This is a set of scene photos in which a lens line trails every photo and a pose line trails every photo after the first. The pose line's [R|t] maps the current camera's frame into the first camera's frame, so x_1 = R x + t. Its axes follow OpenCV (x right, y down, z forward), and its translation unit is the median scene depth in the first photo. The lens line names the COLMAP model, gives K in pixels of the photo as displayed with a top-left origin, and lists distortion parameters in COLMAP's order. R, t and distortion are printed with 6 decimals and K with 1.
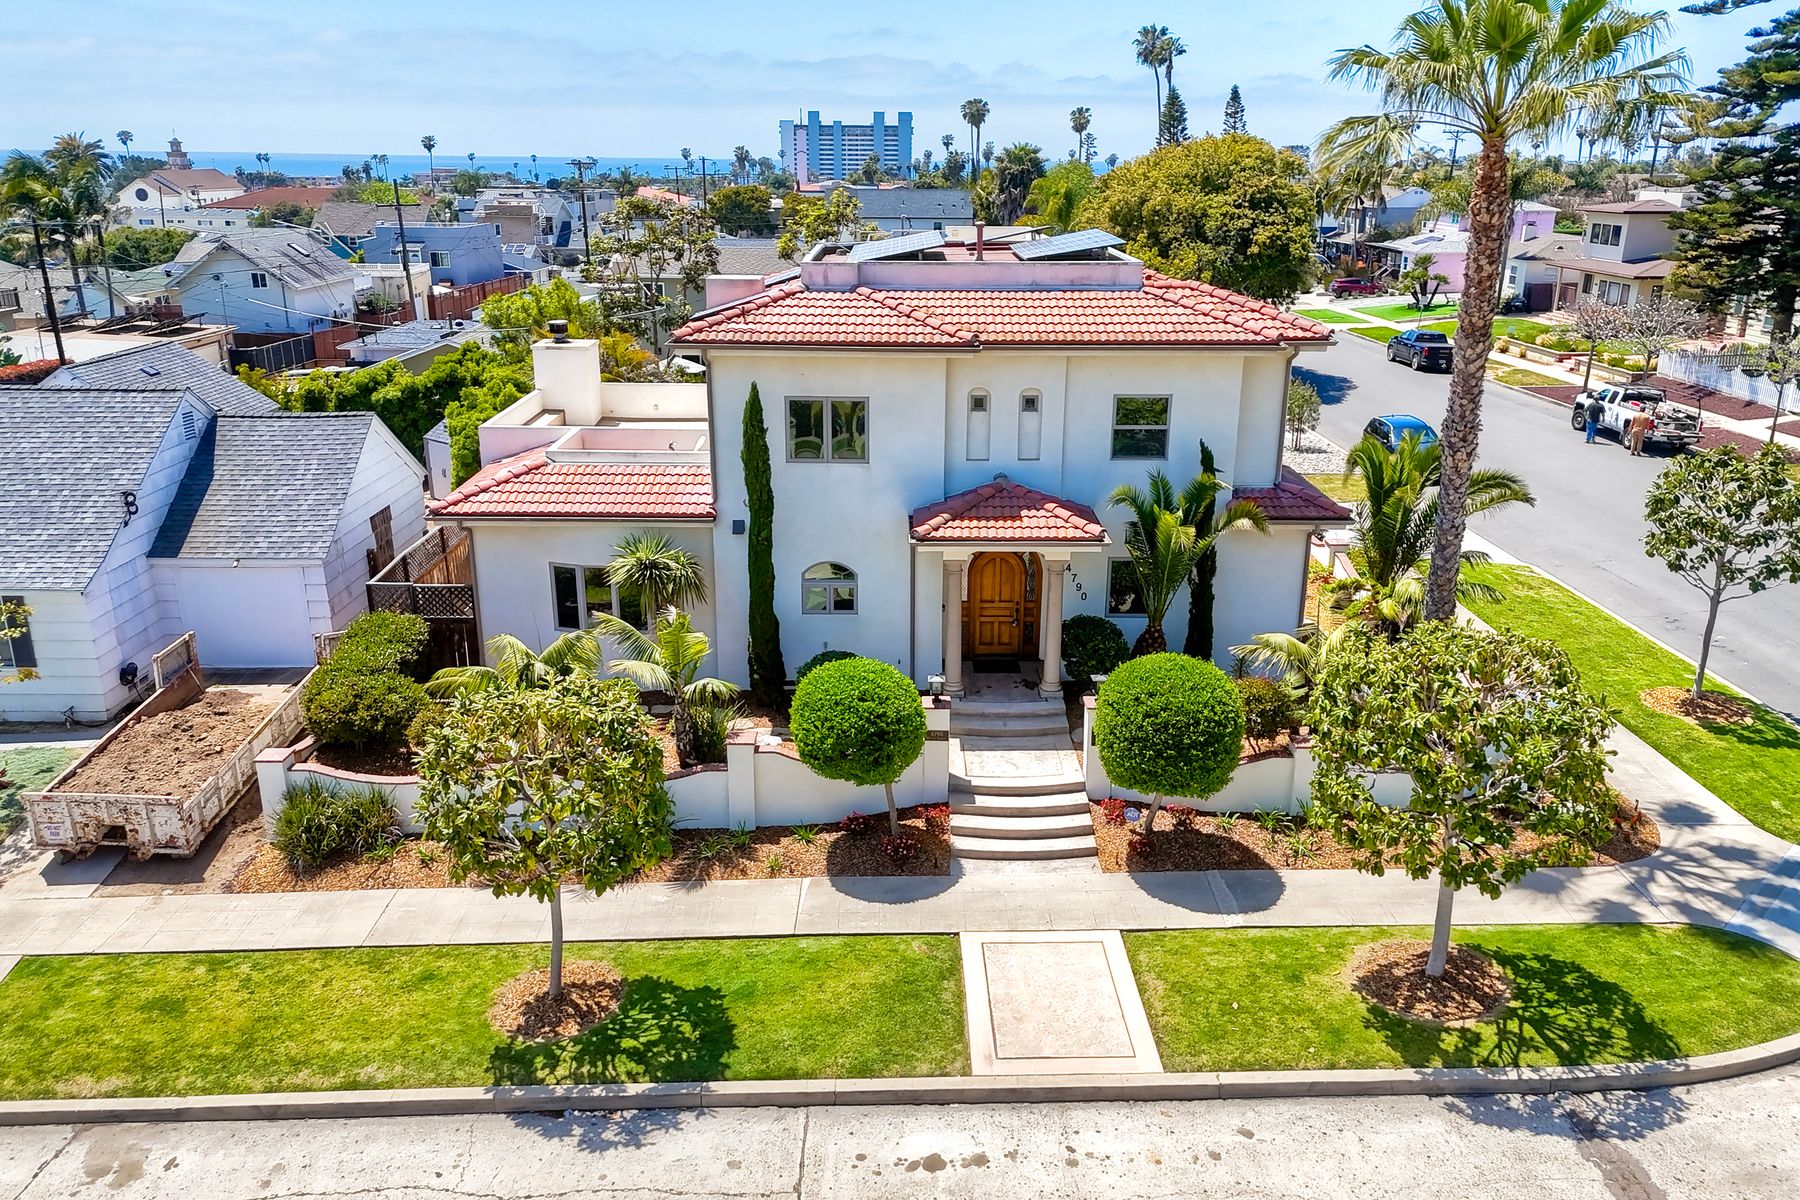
lens RADIAL K [[1340.7, 0, 900.0], [0, 1340.7, 600.0], [0, 0, 1]] dist [0.065191, -0.051230]
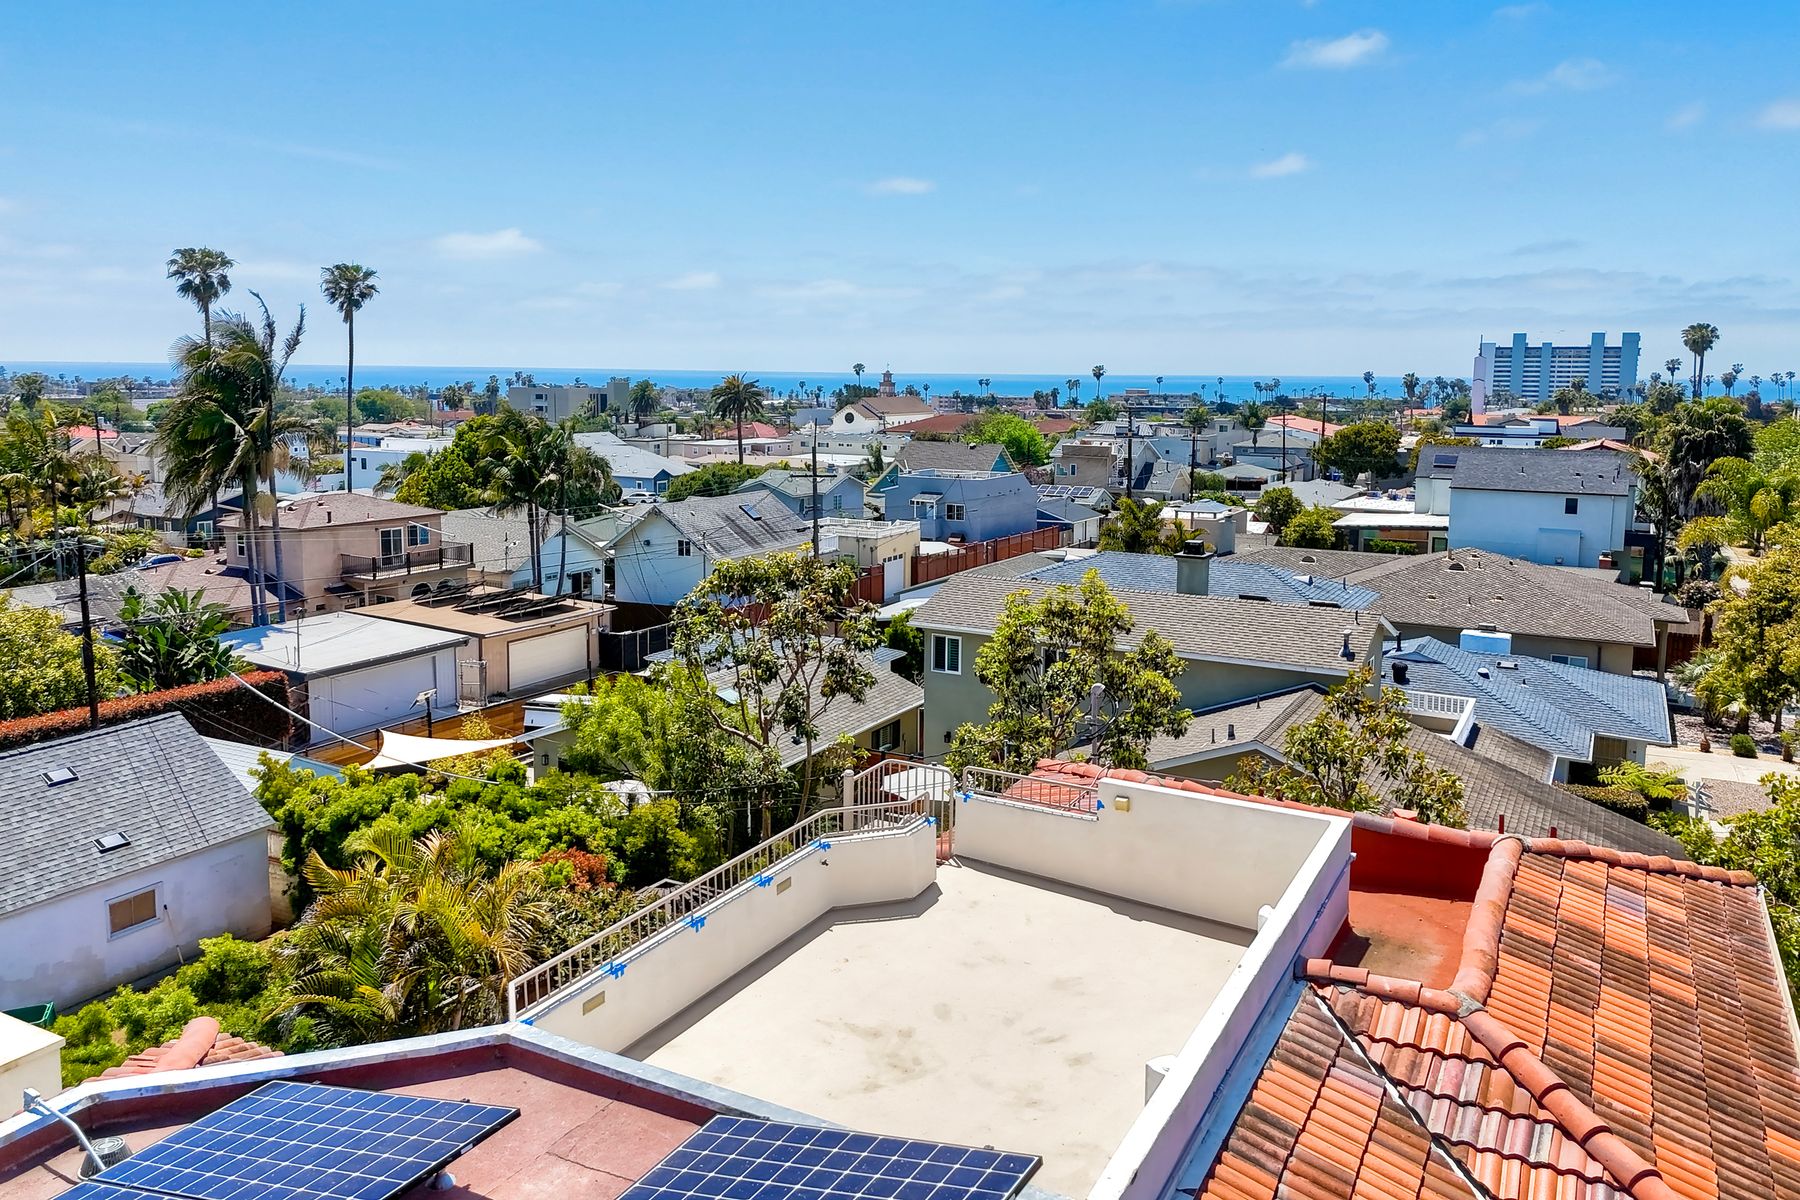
lens RADIAL K [[1302.1, 0, 886.7], [0, 1302.1, 595.8], [0, 0, 1]] dist [0.066321, -0.057412]
pose [[0.875214, 0.086226, -0.475990, 0.250422], [-0.157011, 0.981348, -0.110926, -0.471013], [0.457547, 0.171820, 0.872427, 1.115901]]
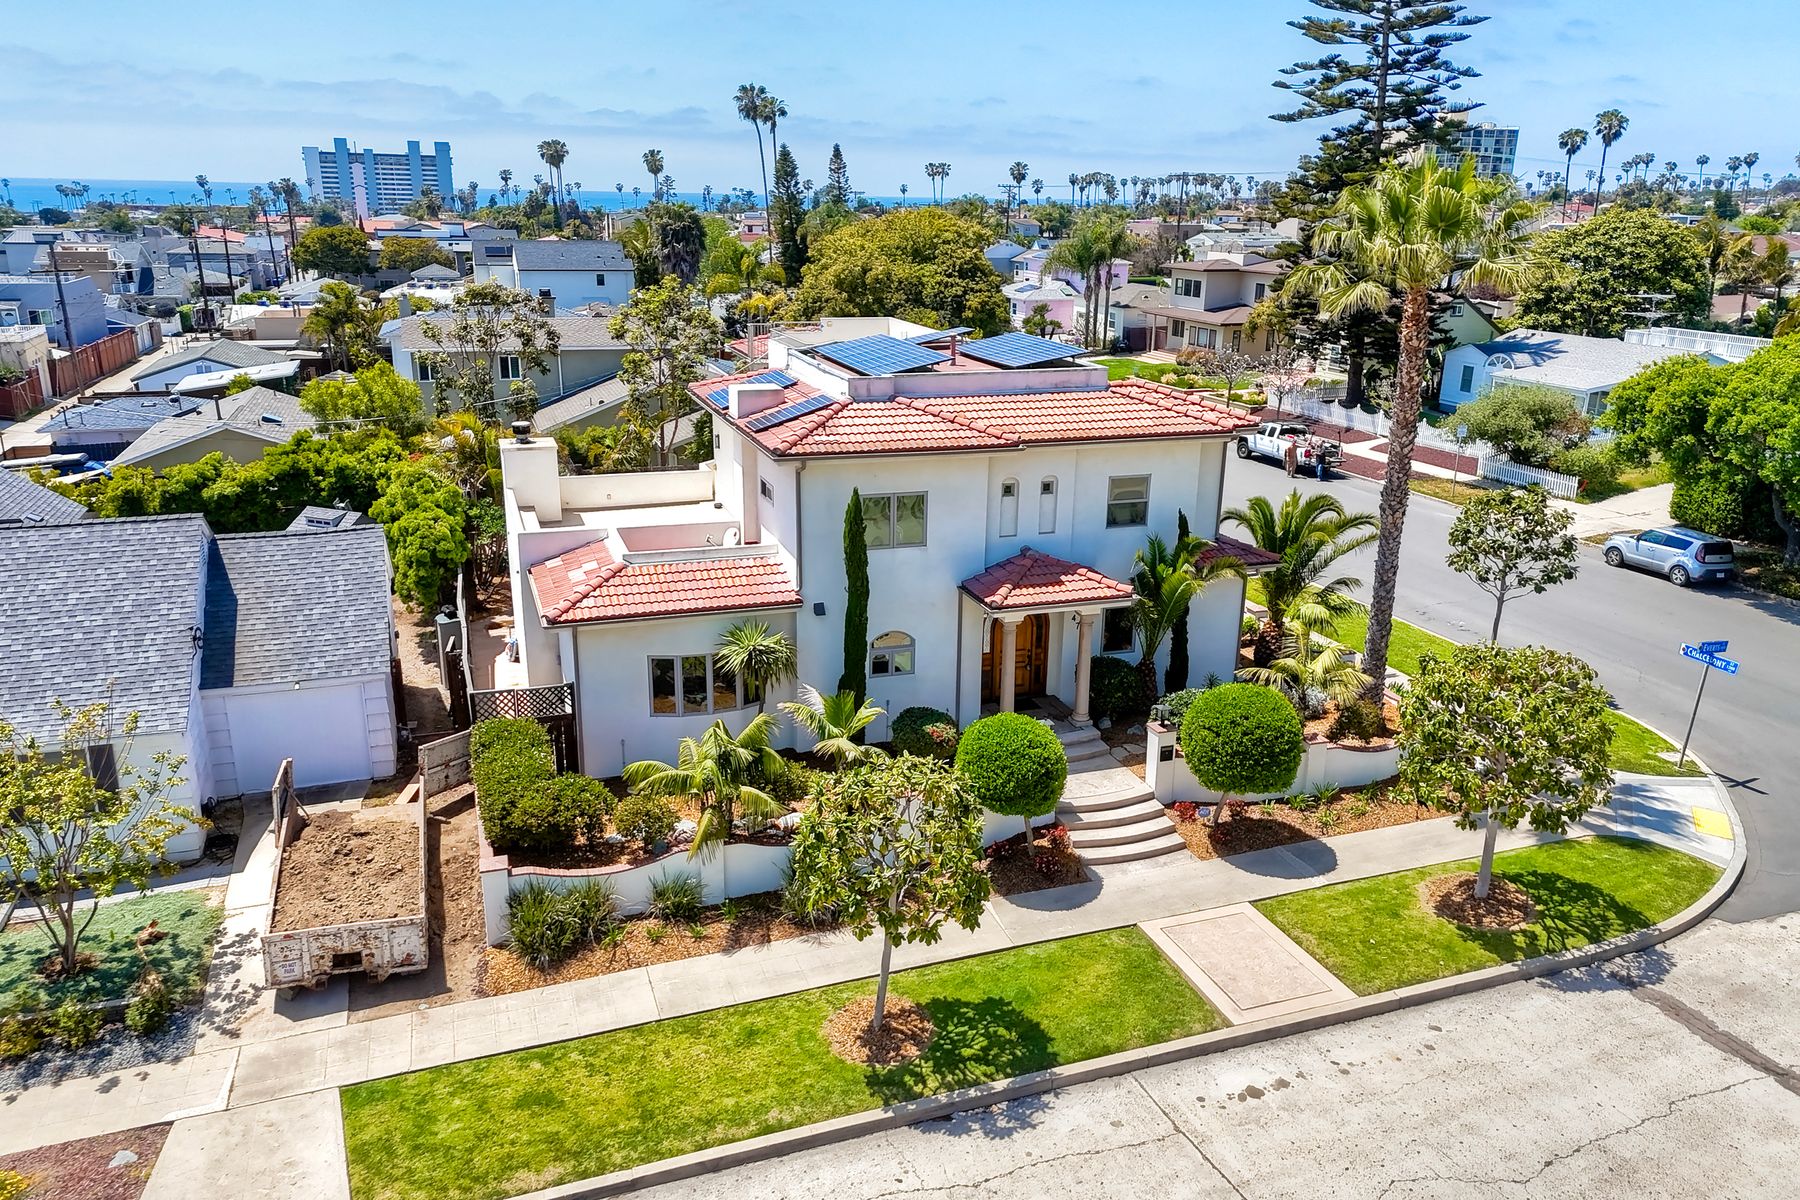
lens RADIAL K [[1302.1, 0, 886.7], [0, 1302.1, 595.8], [0, 0, 1]] dist [0.066321, -0.057412]
pose [[0.949189, -0.084422, 0.303172, -0.447265], [0.089422, 0.995990, -0.002622, -0.064245], [-0.301735, 0.029599, 0.952932, -0.088213]]
